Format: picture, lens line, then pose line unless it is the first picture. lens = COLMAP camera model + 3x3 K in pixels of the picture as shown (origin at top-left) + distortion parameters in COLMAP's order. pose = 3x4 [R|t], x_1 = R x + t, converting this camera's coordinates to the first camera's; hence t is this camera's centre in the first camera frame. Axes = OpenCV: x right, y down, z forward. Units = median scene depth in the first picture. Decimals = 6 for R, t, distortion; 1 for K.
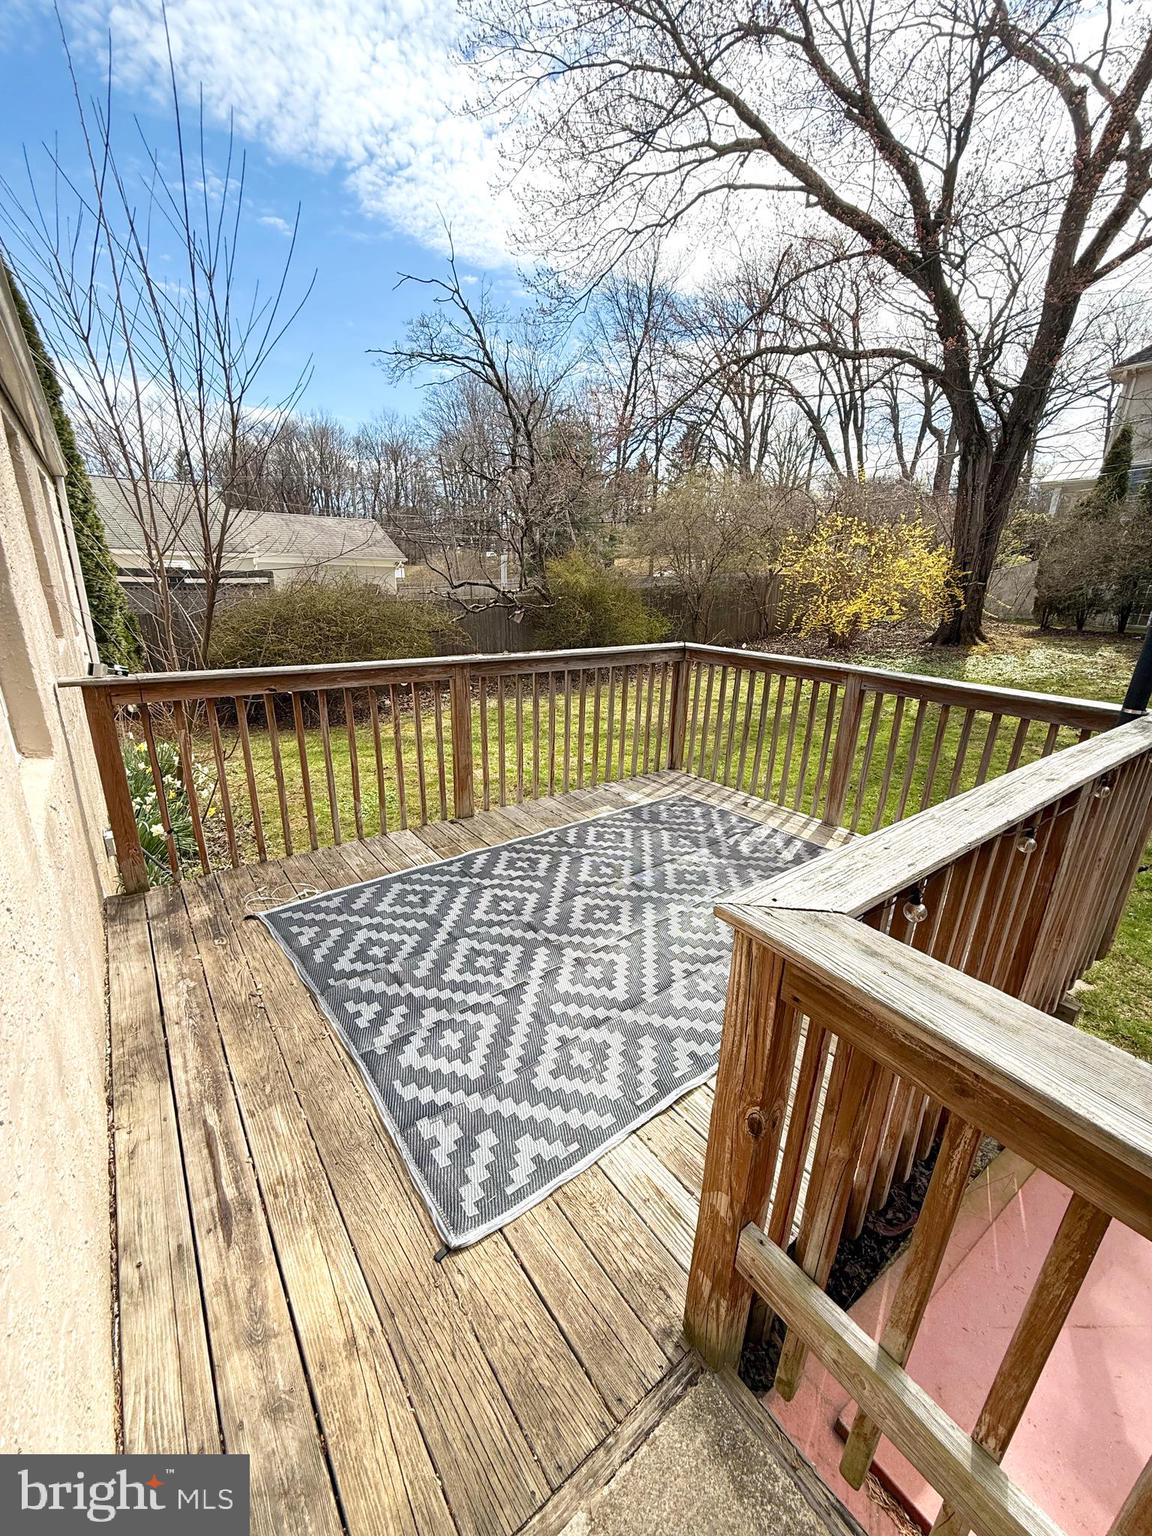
lens RADIAL K [[604.5, 0, 576.0], [0, 604.5, 768.0], [0, 0, 1]] dist [-0.000820, -0.000714]
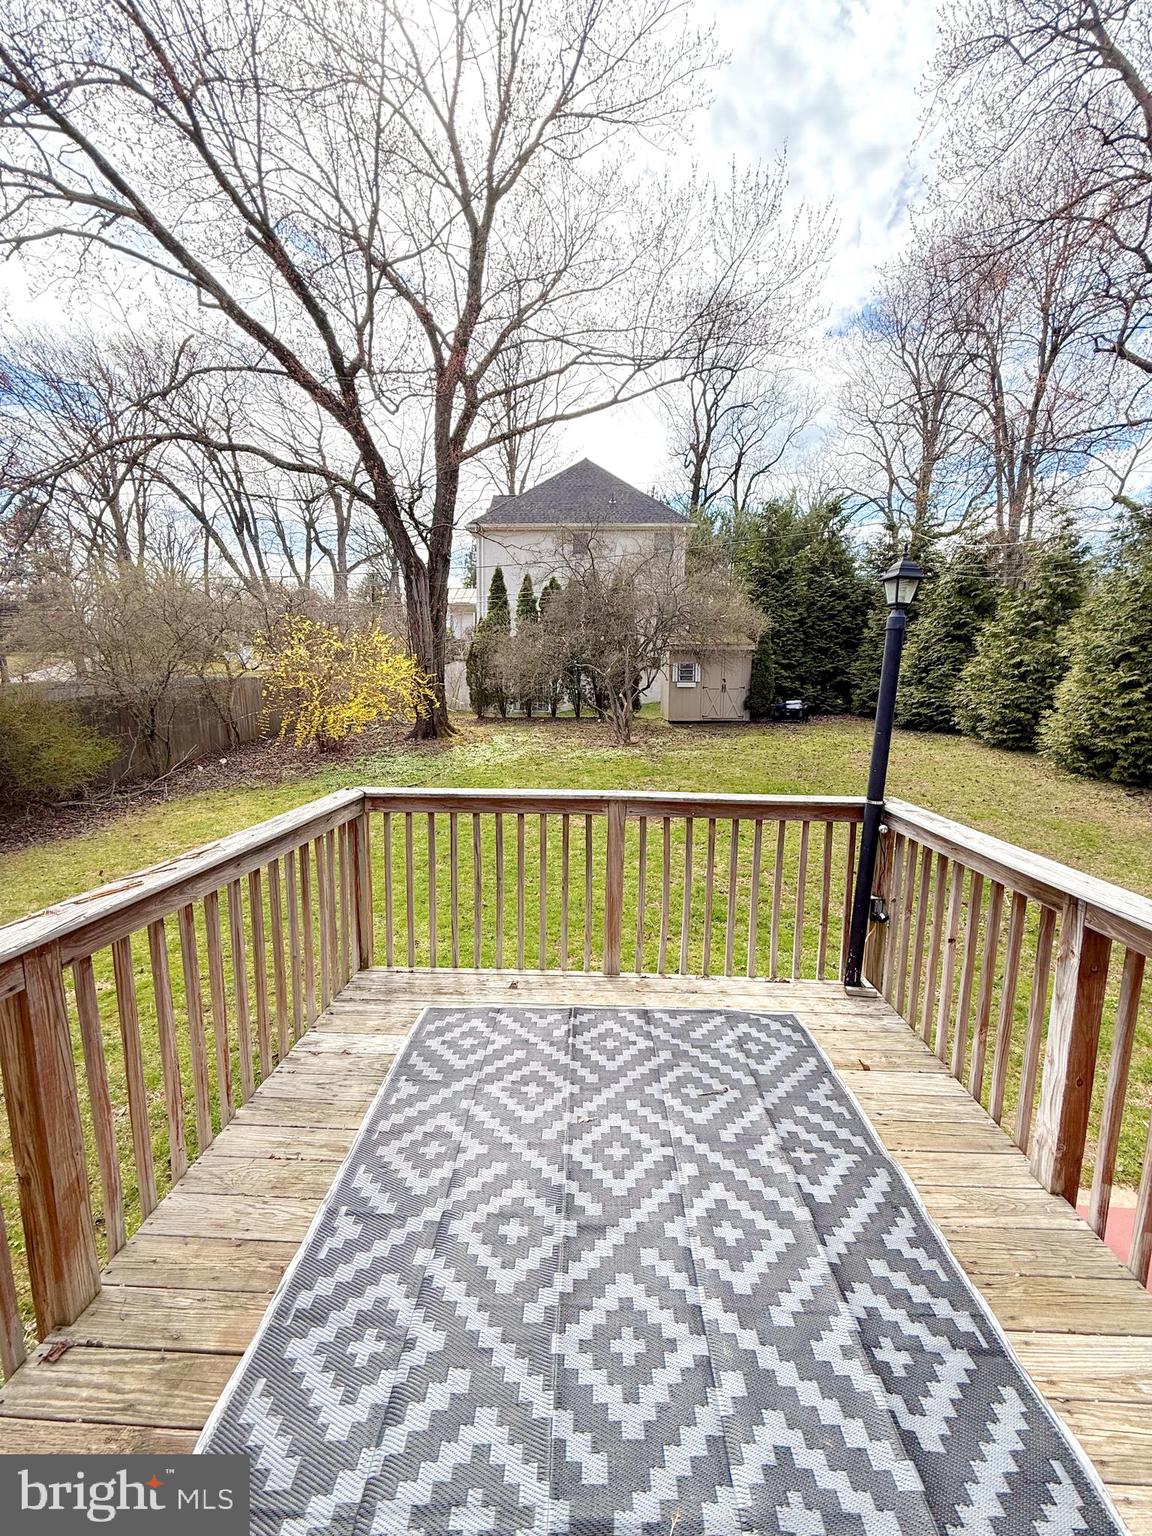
lens RADIAL K [[604.5, 0, 576.0], [0, 604.5, 768.0], [0, 0, 1]] dist [-0.000820, -0.000714]
pose [[0.631730, -0.125295, 0.764996, -0.061201], [0.242088, 0.969382, -0.041145, -0.044047], [-0.736418, 0.211188, 0.642720, 0.111700]]
